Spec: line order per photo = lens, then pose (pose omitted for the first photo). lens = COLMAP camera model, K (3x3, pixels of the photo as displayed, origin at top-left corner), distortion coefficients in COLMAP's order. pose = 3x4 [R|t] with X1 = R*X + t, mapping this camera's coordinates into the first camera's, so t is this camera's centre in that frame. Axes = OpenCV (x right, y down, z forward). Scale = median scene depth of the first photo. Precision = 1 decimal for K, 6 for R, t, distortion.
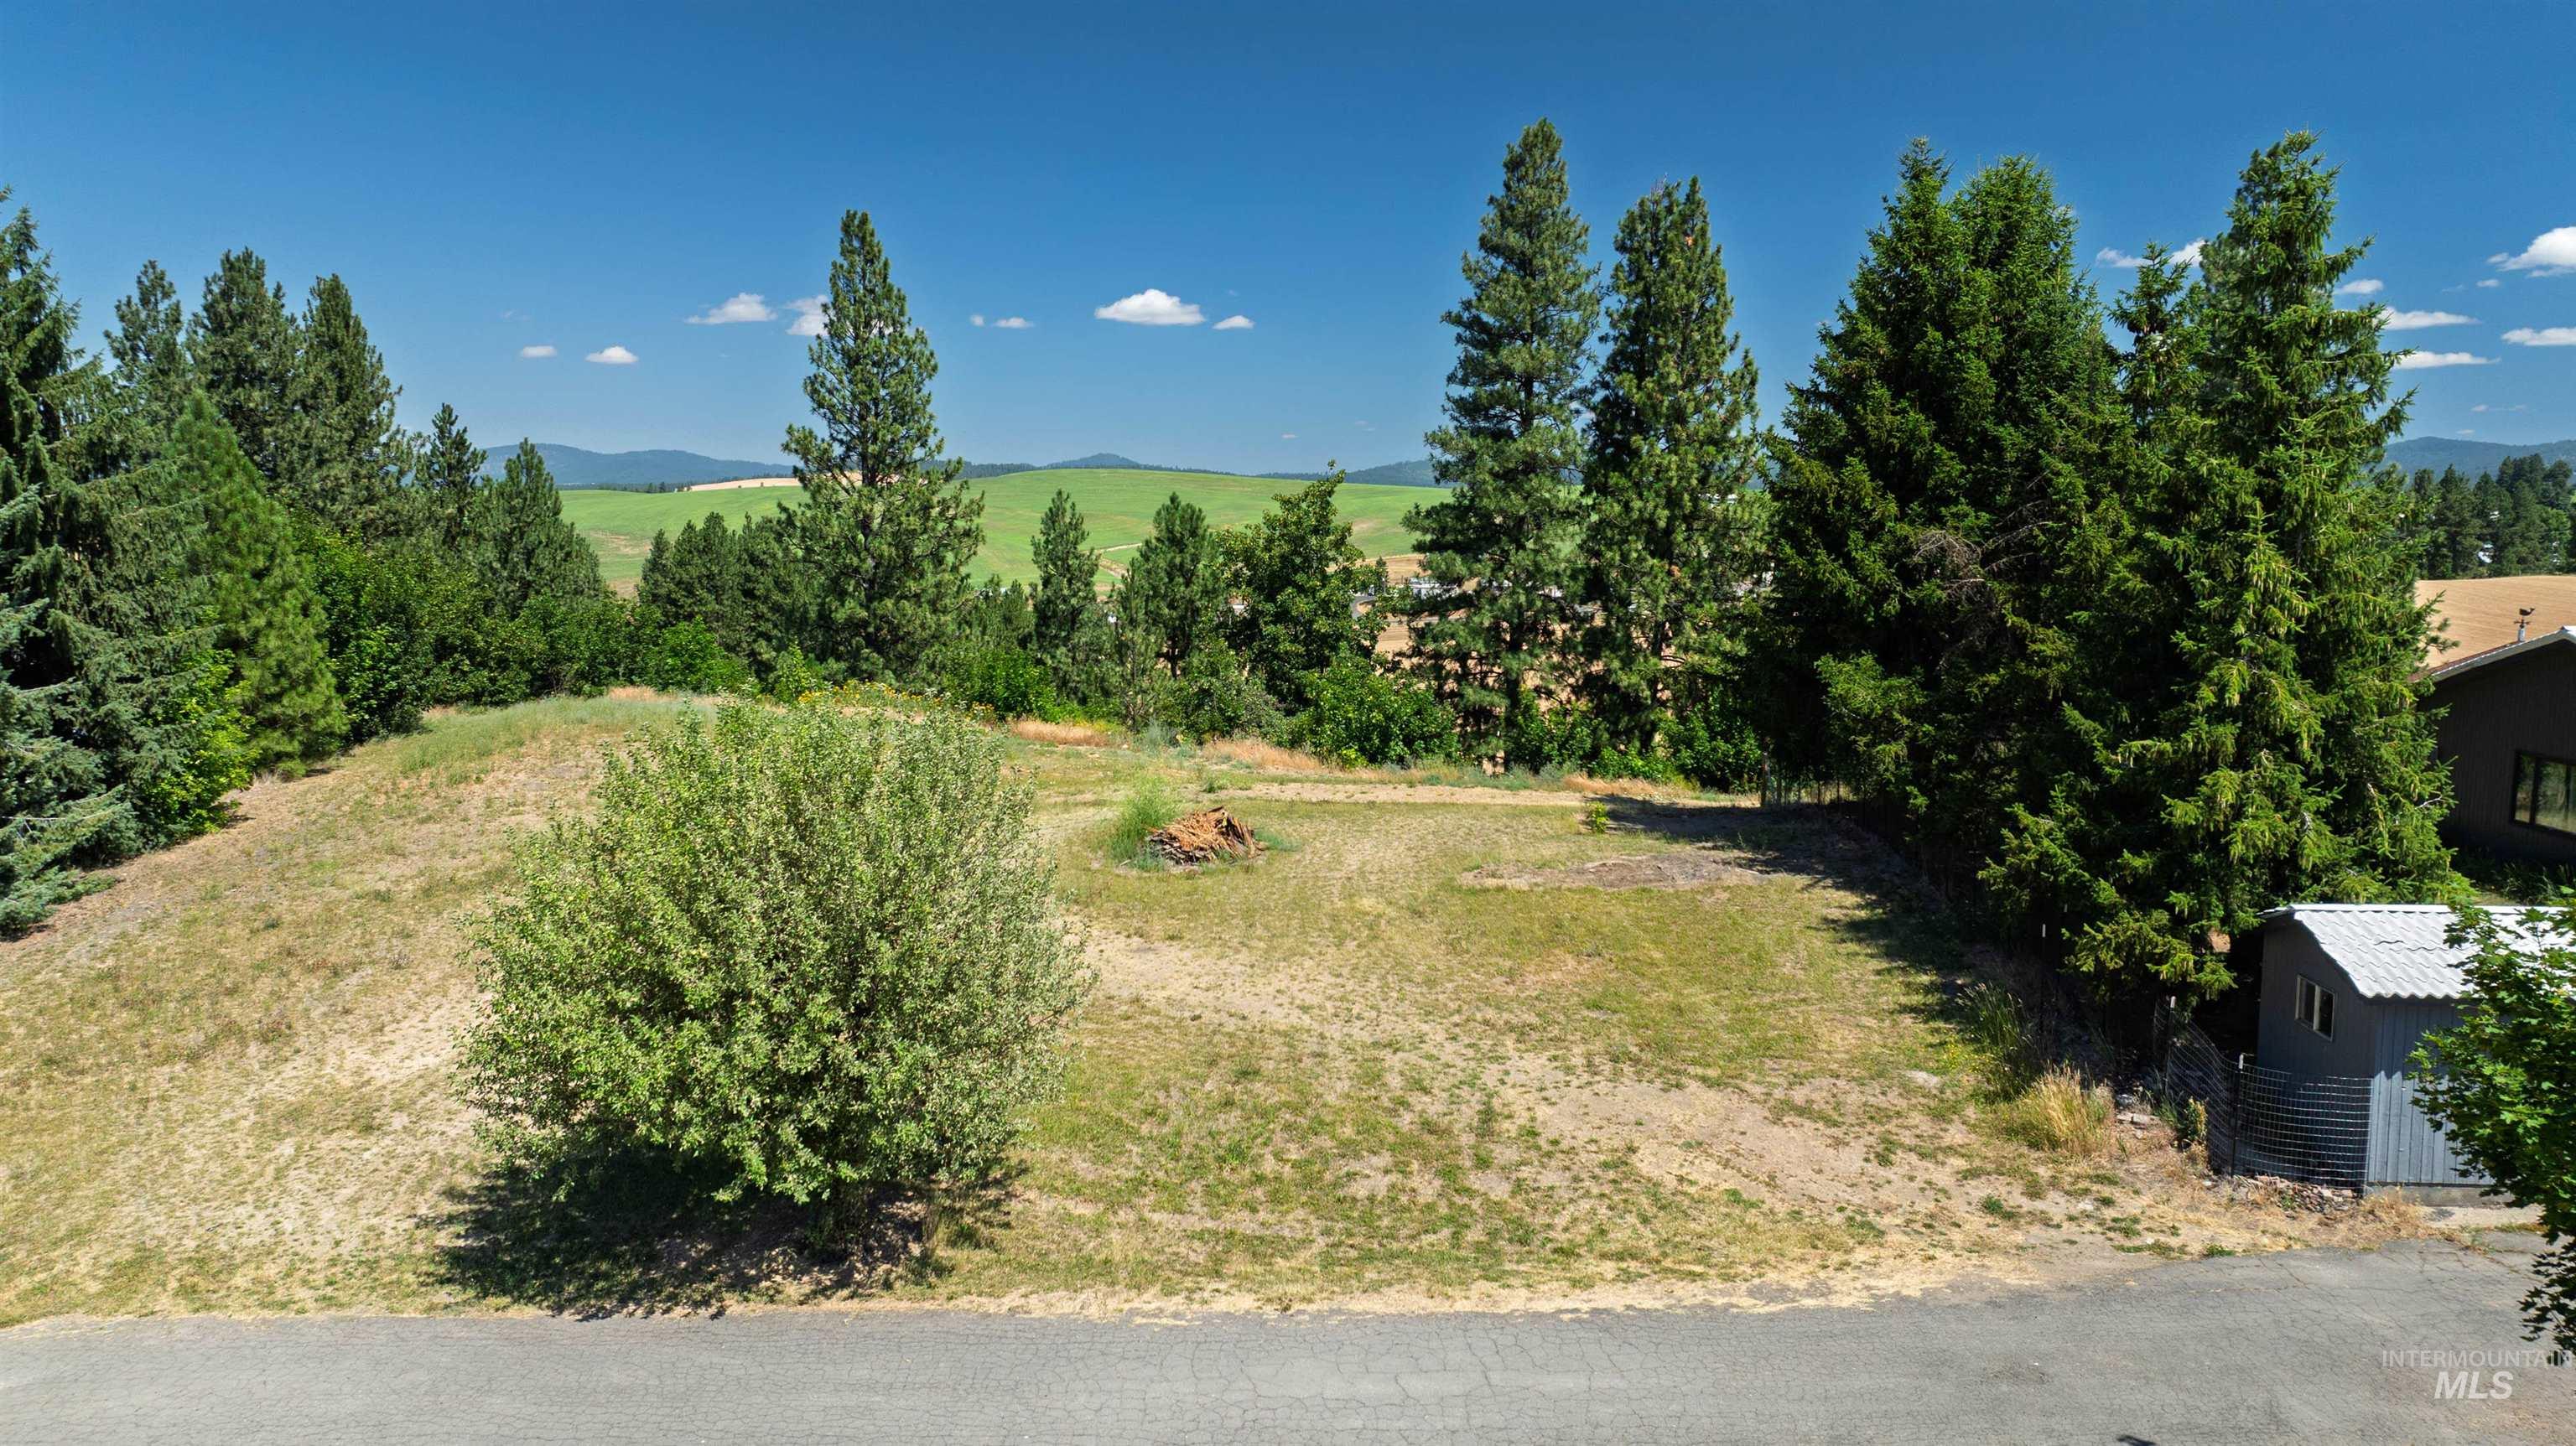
lens RADIAL K [[1812.0, 0, 1288.0], [0, 1812.0, 723.0], [0, 0, 1]] dist [-0.033684, 0.027256]
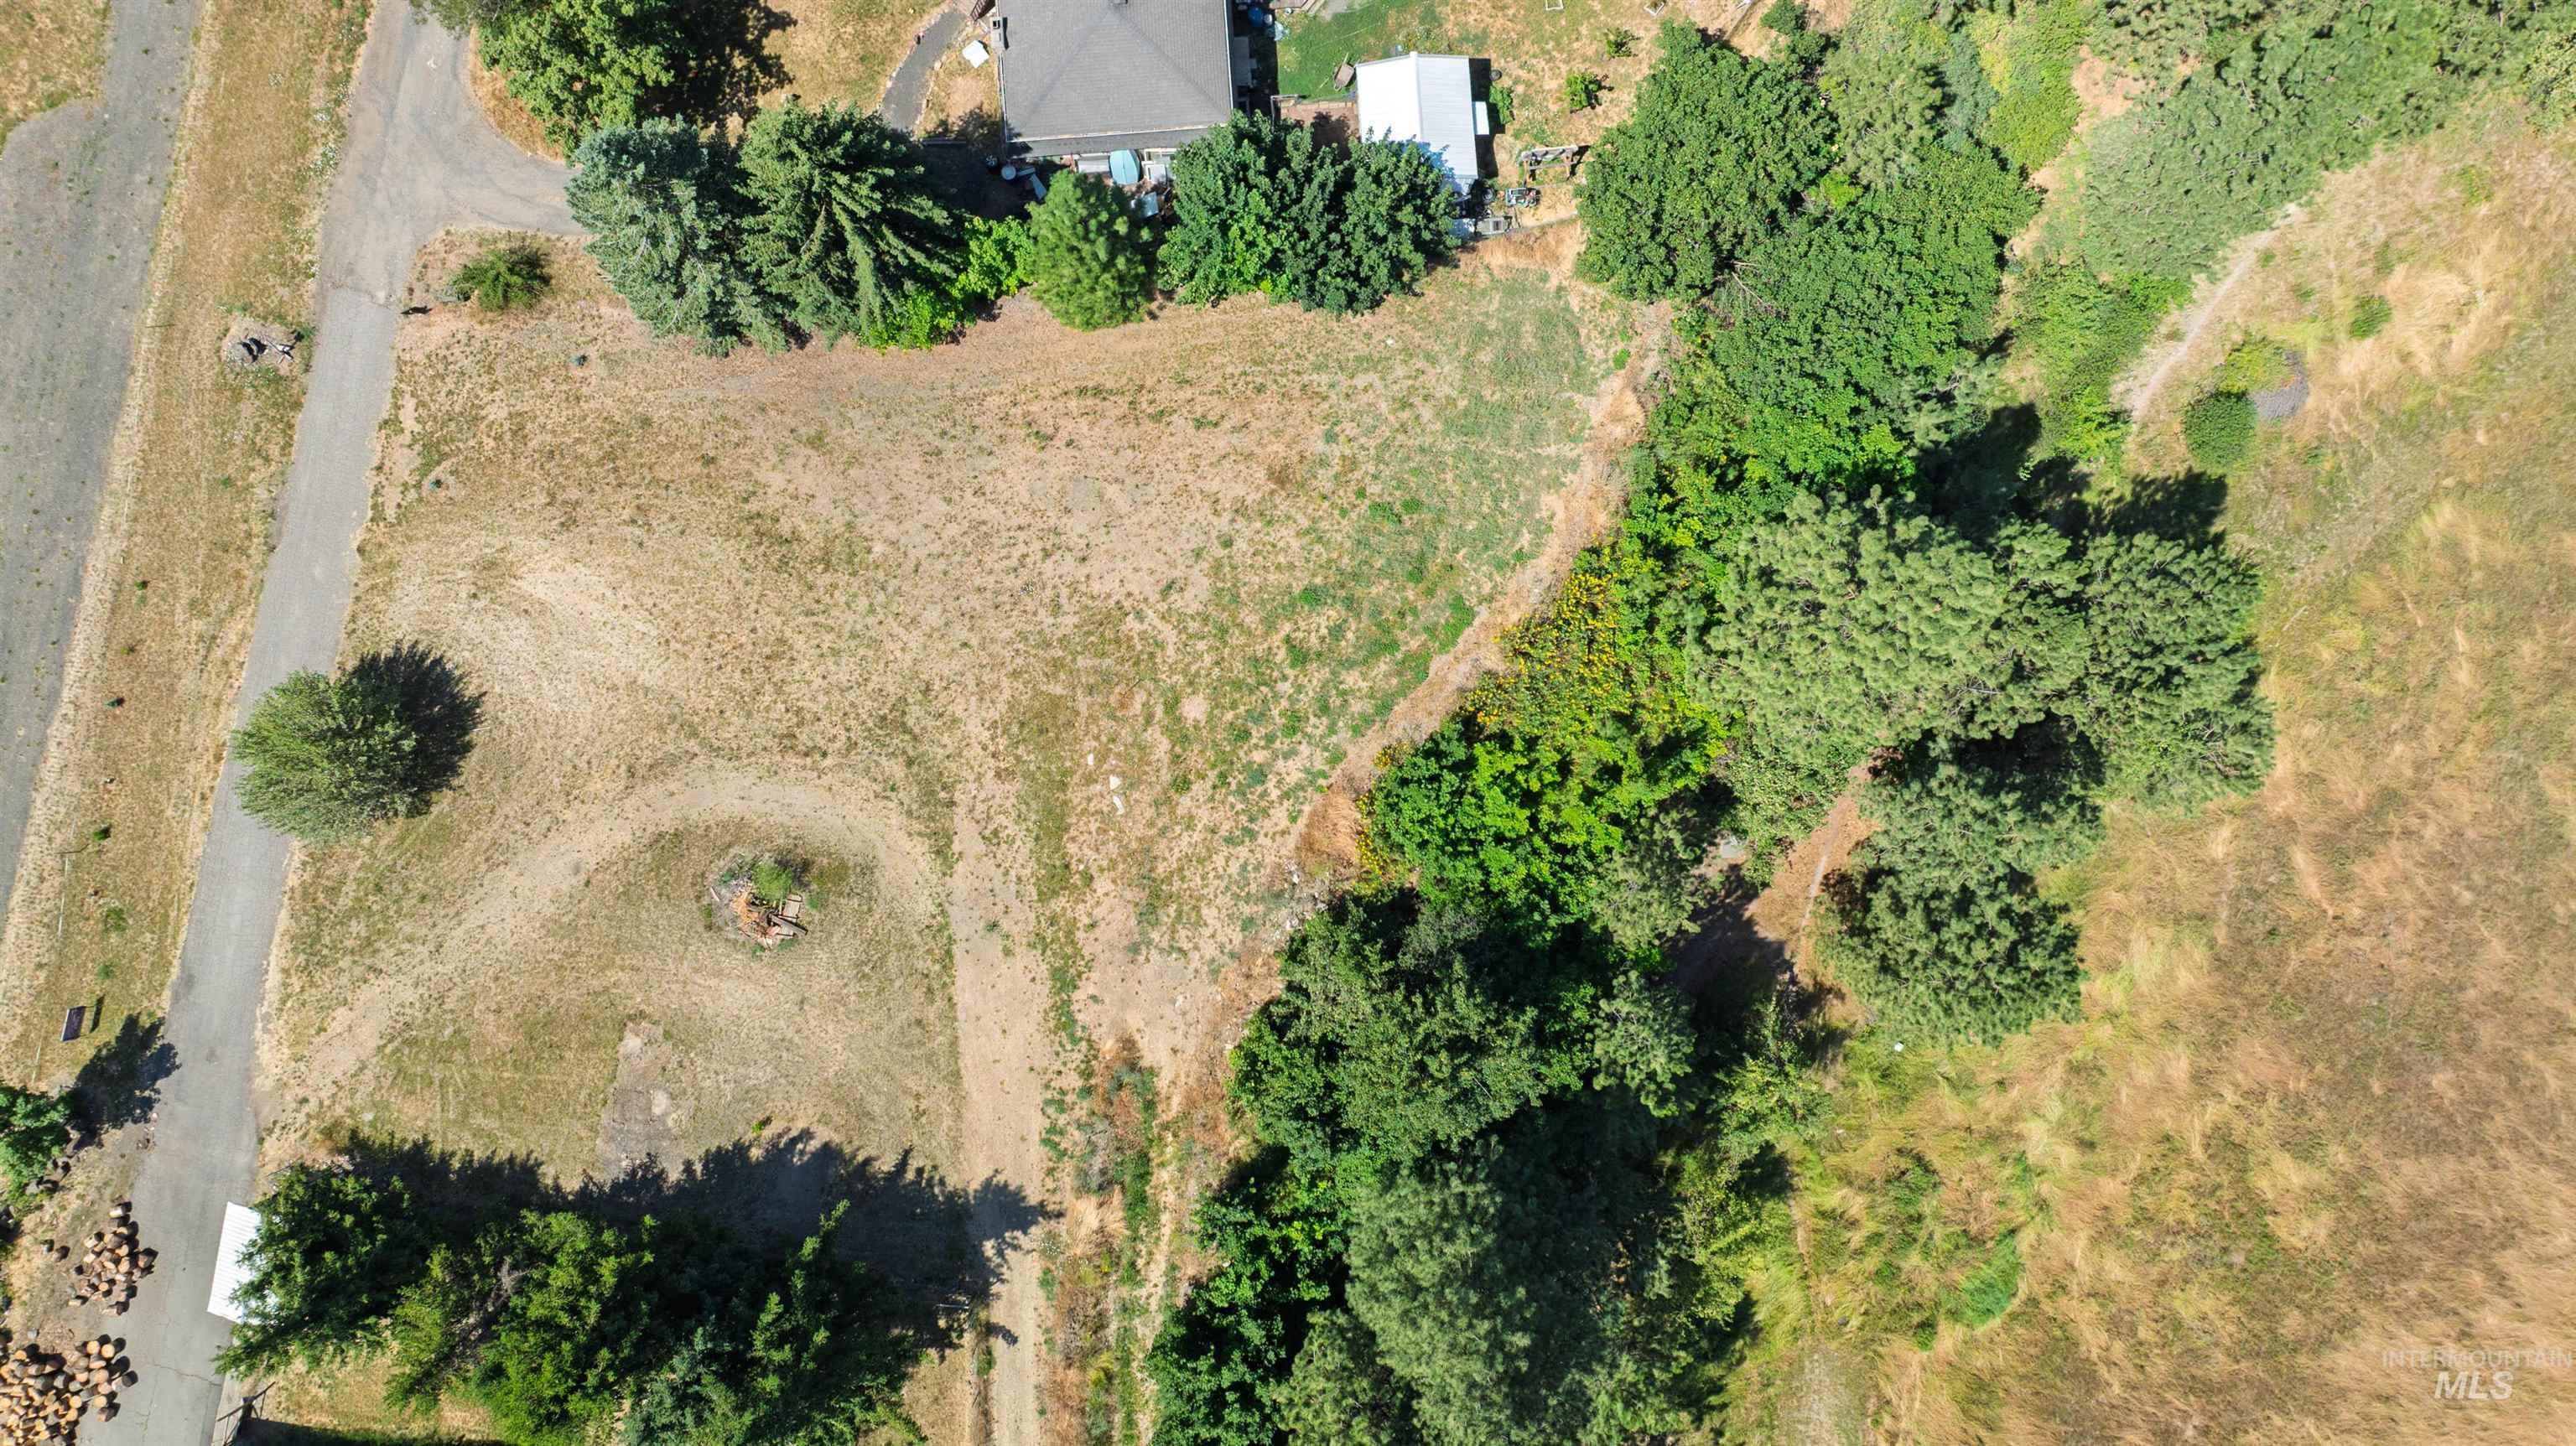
lens RADIAL K [[1812.0, 0, 1288.0], [0, 1812.0, 723.0], [0, 0, 1]] dist [-0.033684, 0.027256]
pose [[-0.114348, 0.993439, -0.001906, -0.475921], [-0.104743, -0.010148, 0.994448, -2.948545], [0.987904, 0.113912, 0.105216, 2.116809]]
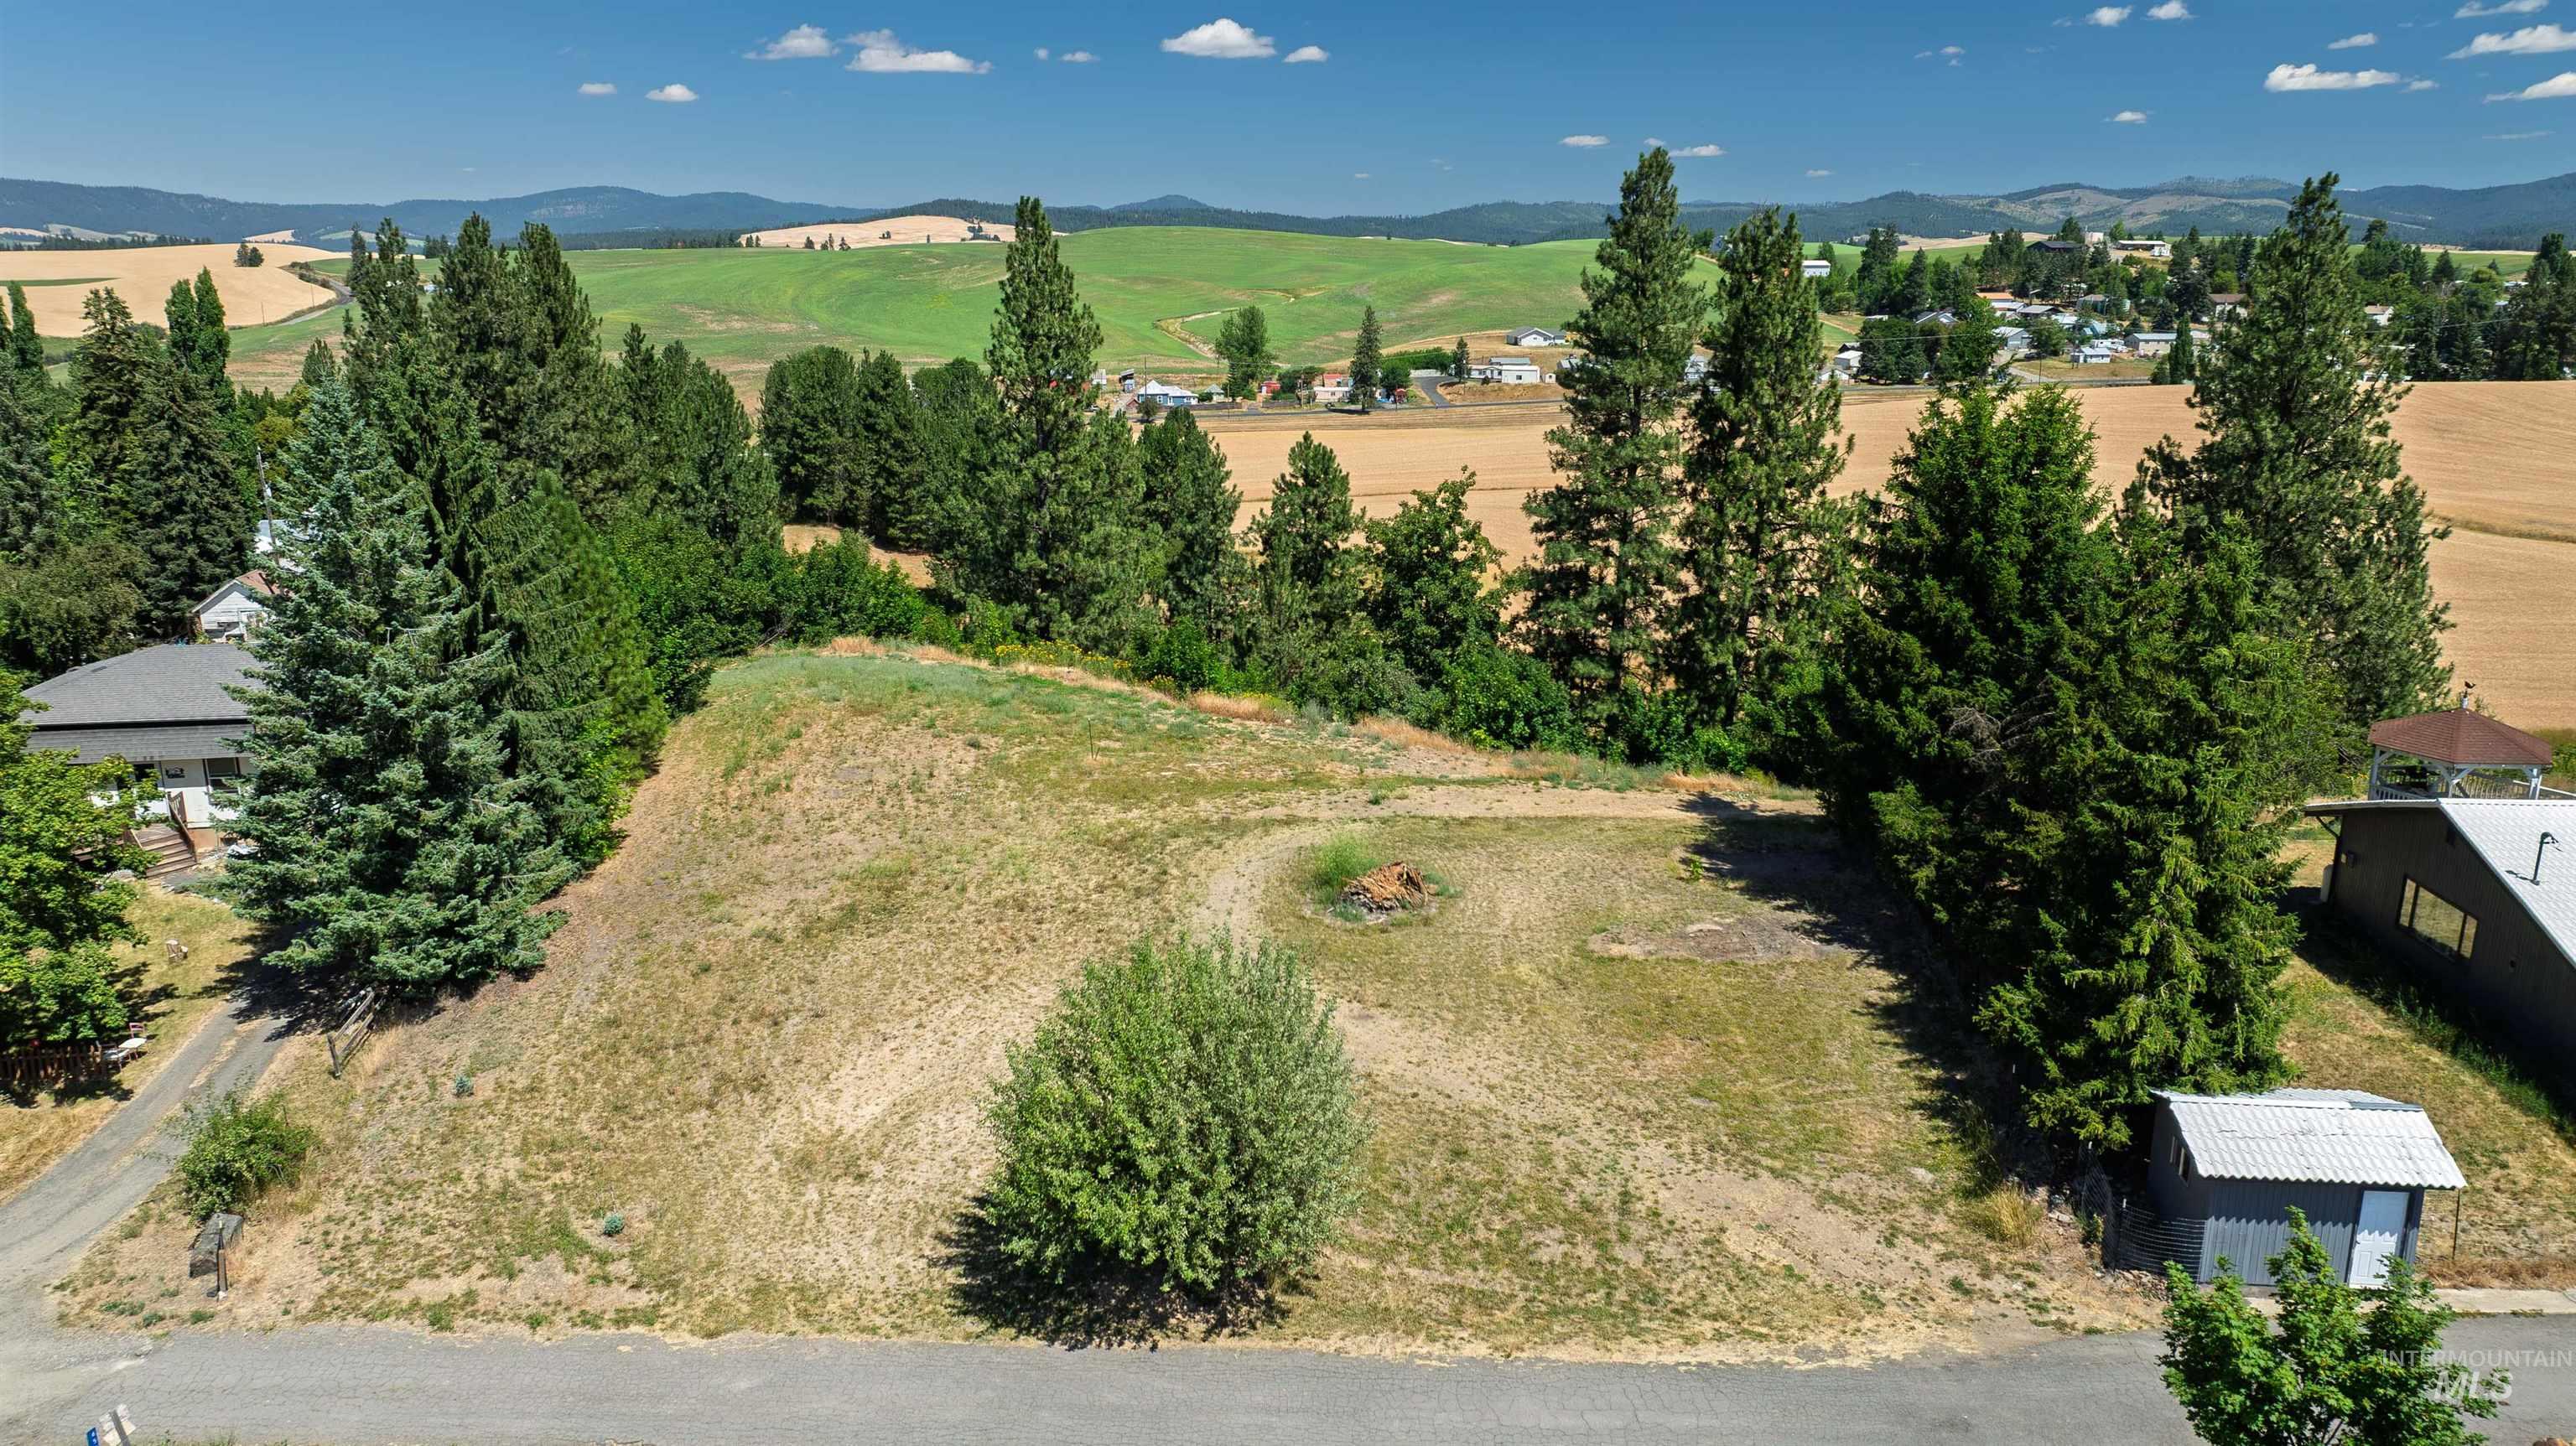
lens RADIAL K [[1812.0, 0, 1288.0], [0, 1812.0, 723.0], [0, 0, 1]] dist [-0.033684, 0.027256]
pose [[0.999284, 0.008212, -0.036928, -0.113940], [-0.002999, 0.990280, 0.139057, -0.368970], [0.037711, -0.138847, 0.989596, -0.424700]]
